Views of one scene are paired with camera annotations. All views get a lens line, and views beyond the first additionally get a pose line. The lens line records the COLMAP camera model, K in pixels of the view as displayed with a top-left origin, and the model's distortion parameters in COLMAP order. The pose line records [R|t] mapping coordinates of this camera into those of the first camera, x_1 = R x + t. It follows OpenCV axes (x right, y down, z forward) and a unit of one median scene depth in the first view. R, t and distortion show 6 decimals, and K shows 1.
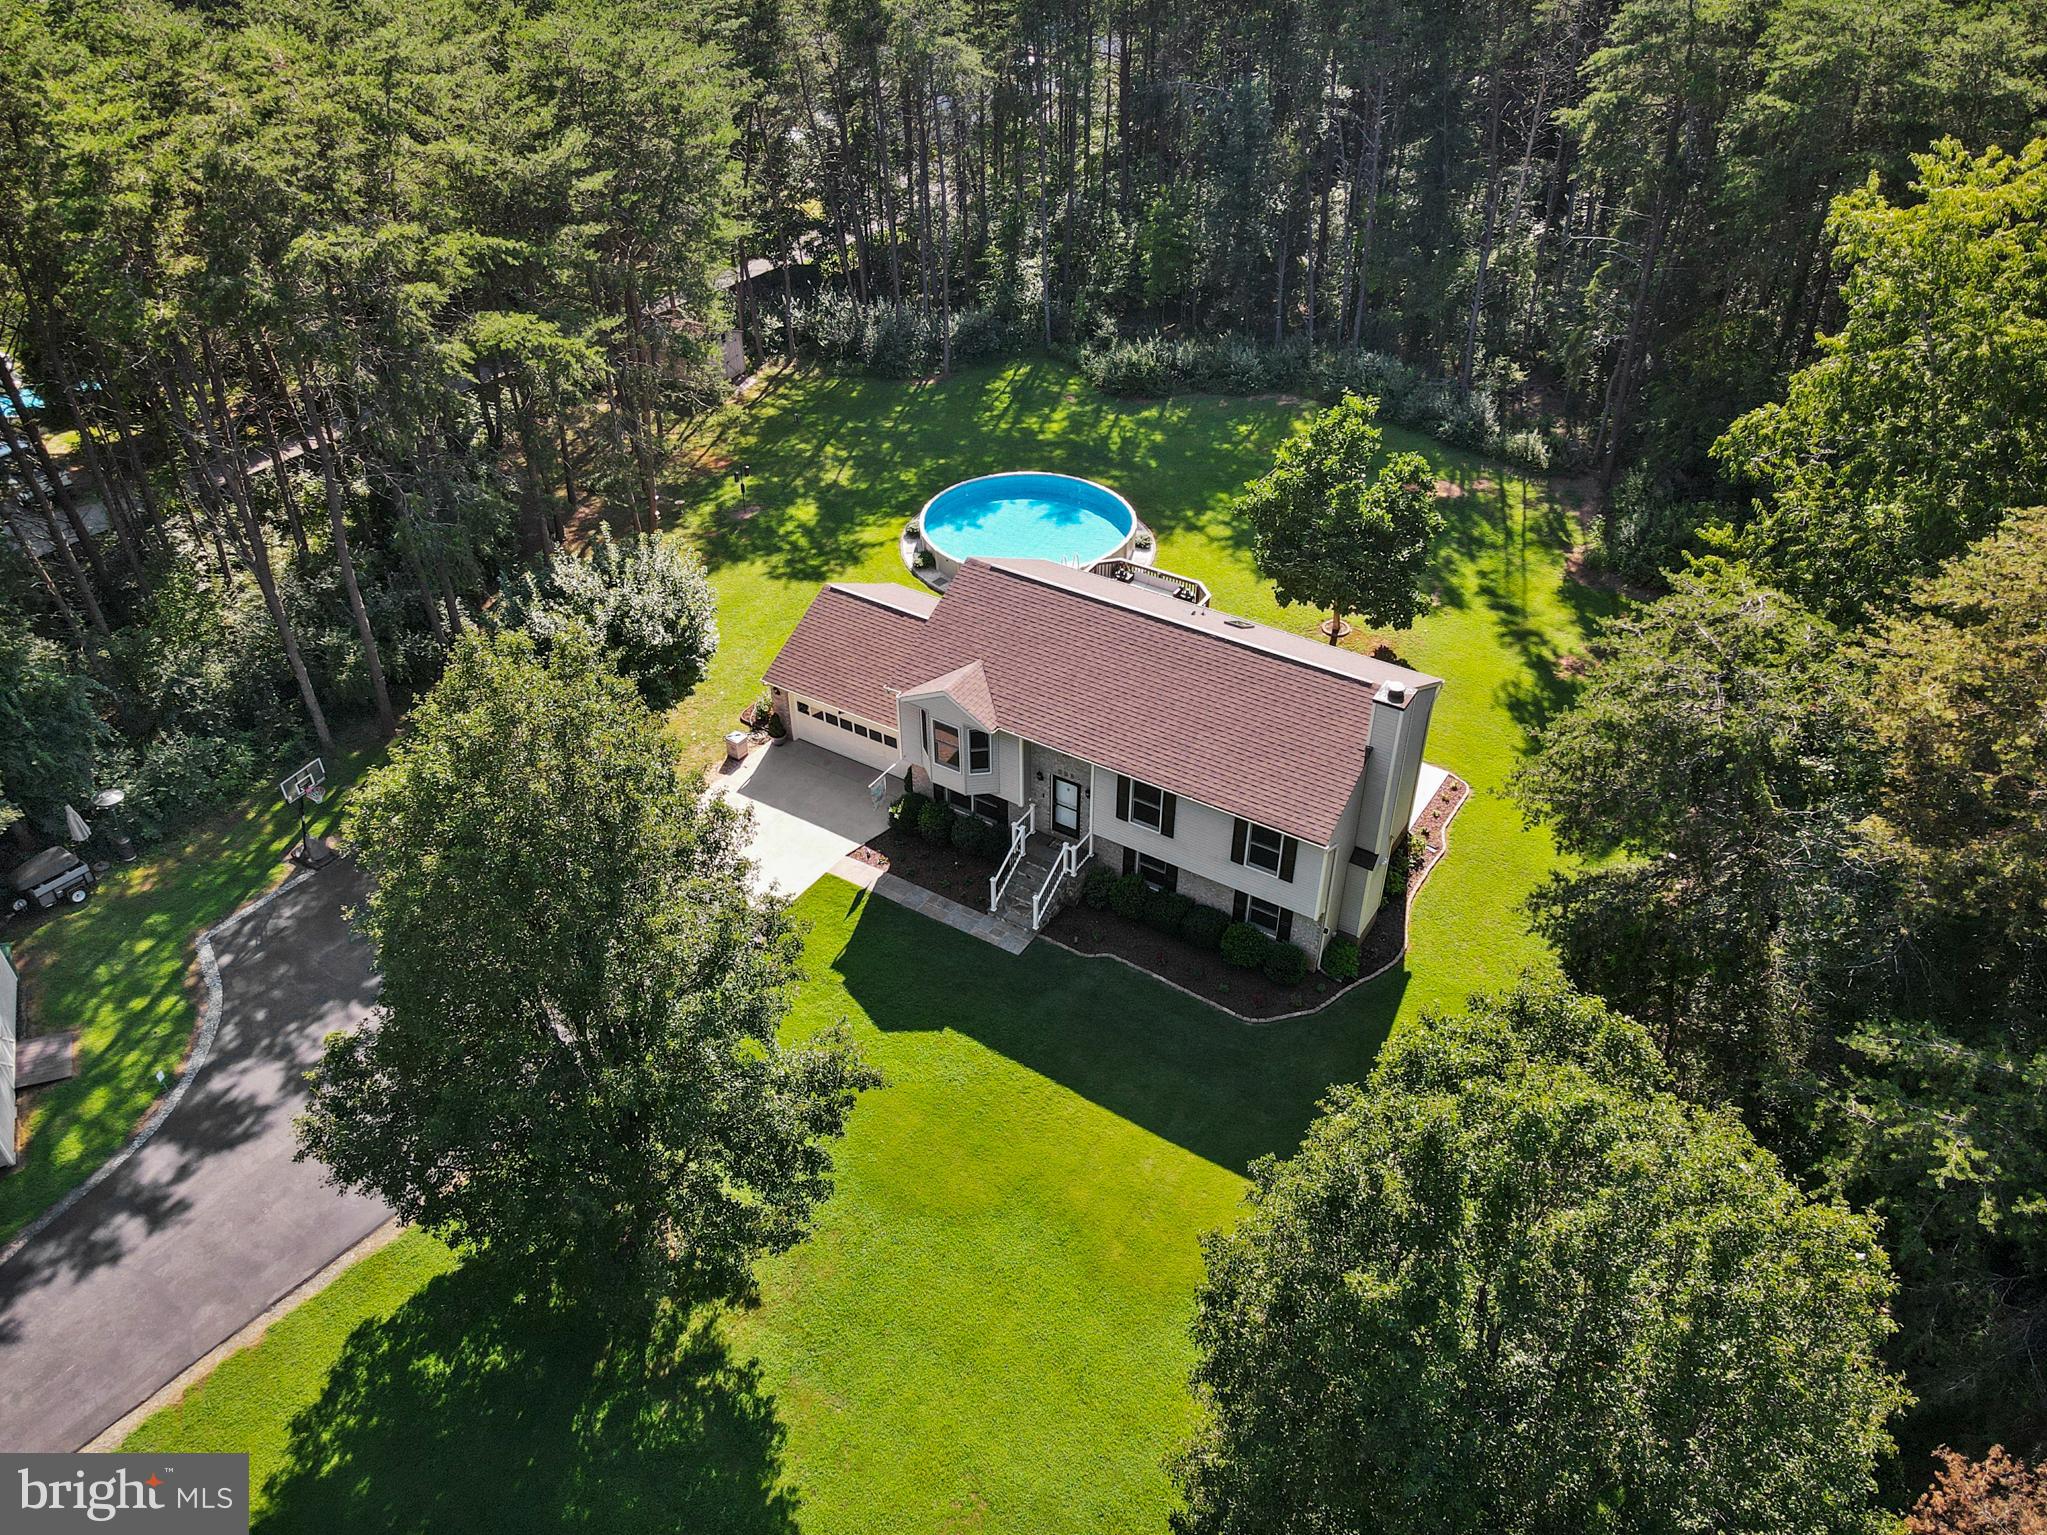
lens RADIAL K [[1470.3, 0, 1029.6], [0, 1470.3, 800.9], [0, 0, 1]] dist [0.024595, -0.002811]
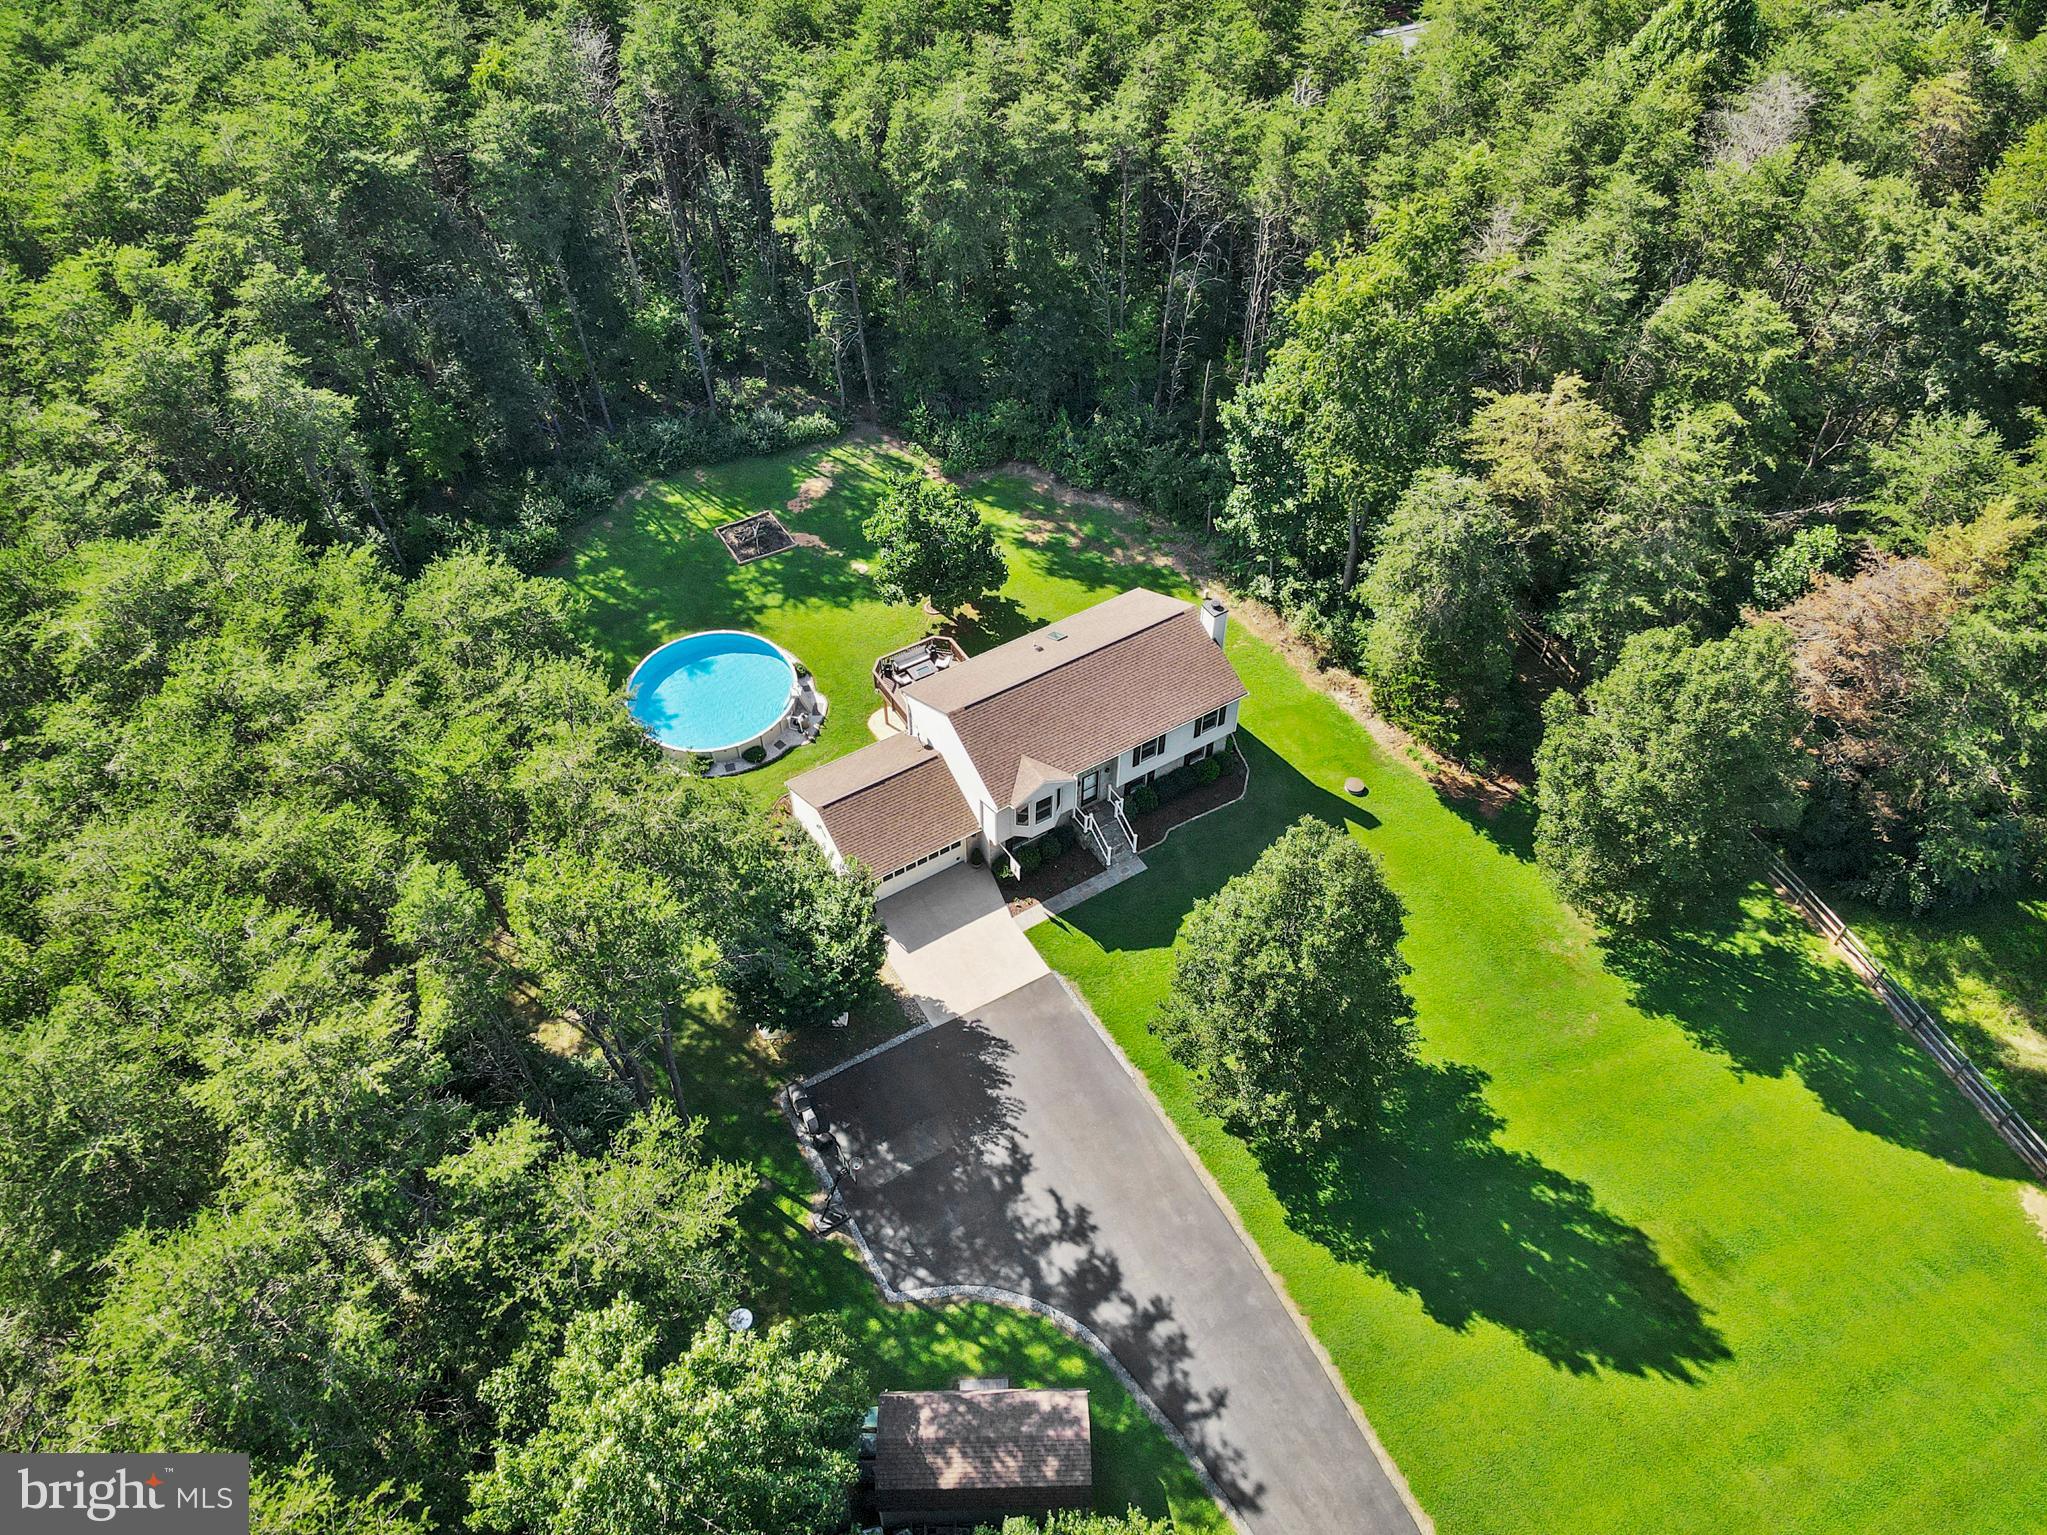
lens RADIAL K [[1470.3, 0, 1017.7], [0, 1470.3, 819.1], [0, 0, 1]] dist [0.024595, -0.002811]
pose [[0.452408, -0.674980, 0.582862, -0.972958], [0.560604, 0.723539, 0.402758, -0.664439], [-0.693577, 0.144544, 0.705732, -0.073609]]
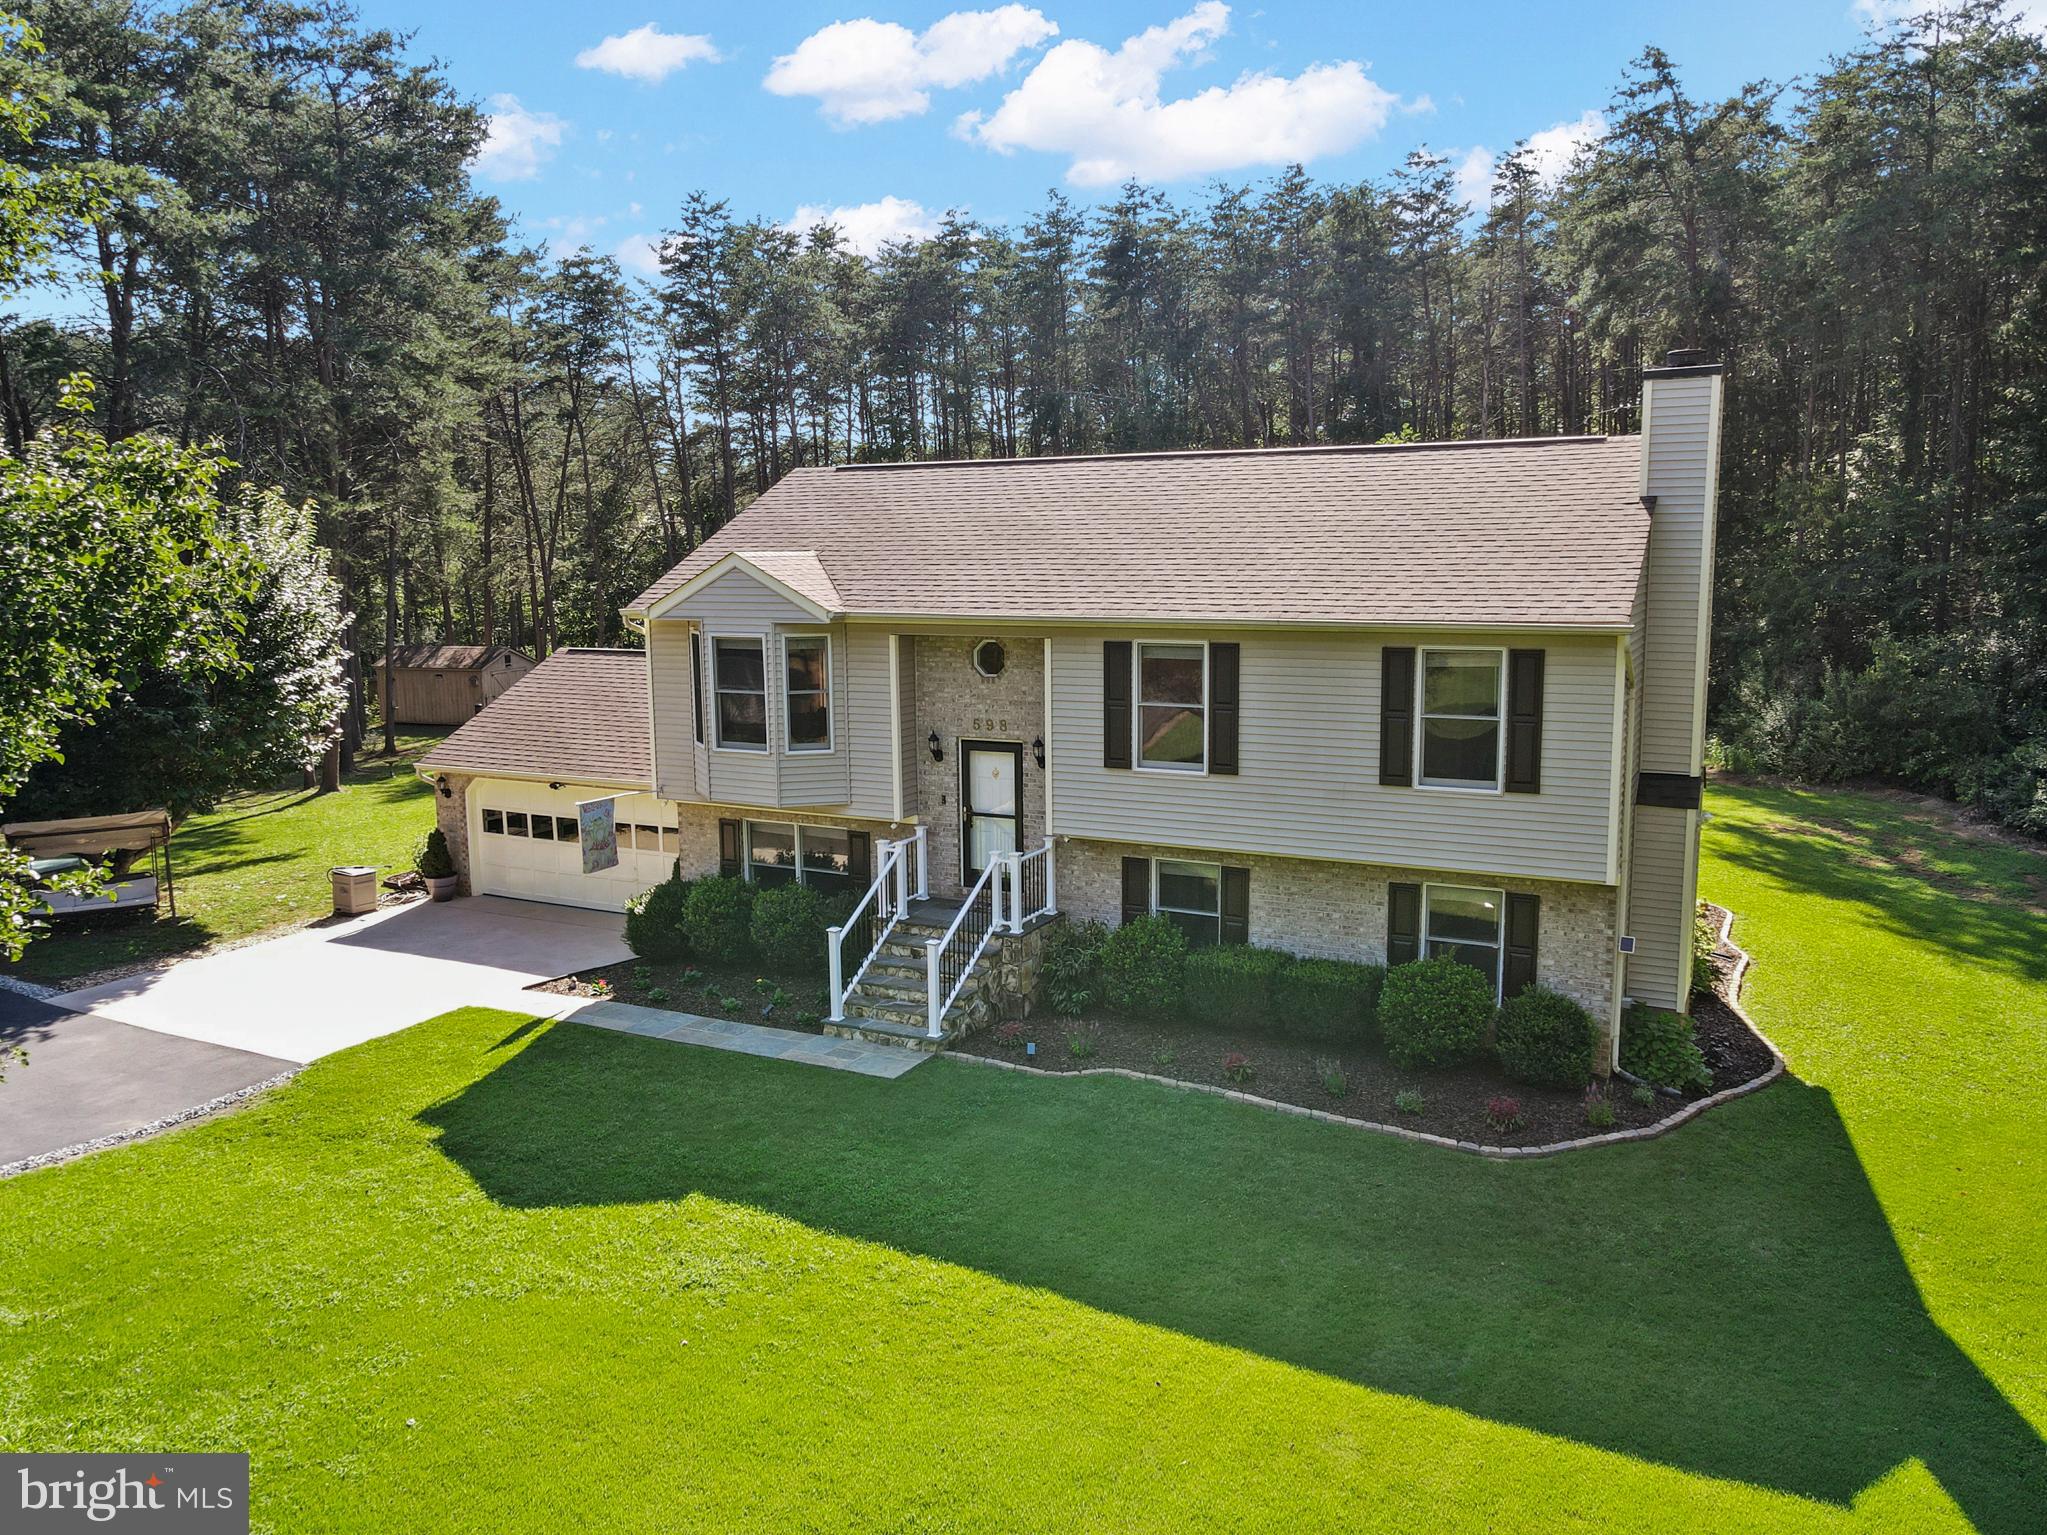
lens RADIAL K [[1470.3, 0, 1024.0], [0, 1470.3, 816.8], [0, 0, 1]] dist [0.024595, -0.002811]
pose [[0.996949, -0.026820, 0.073308, 0.000314], [0.058161, 0.881579, -0.468440, 0.228055], [-0.052063, 0.471274, 0.880449, 0.585074]]
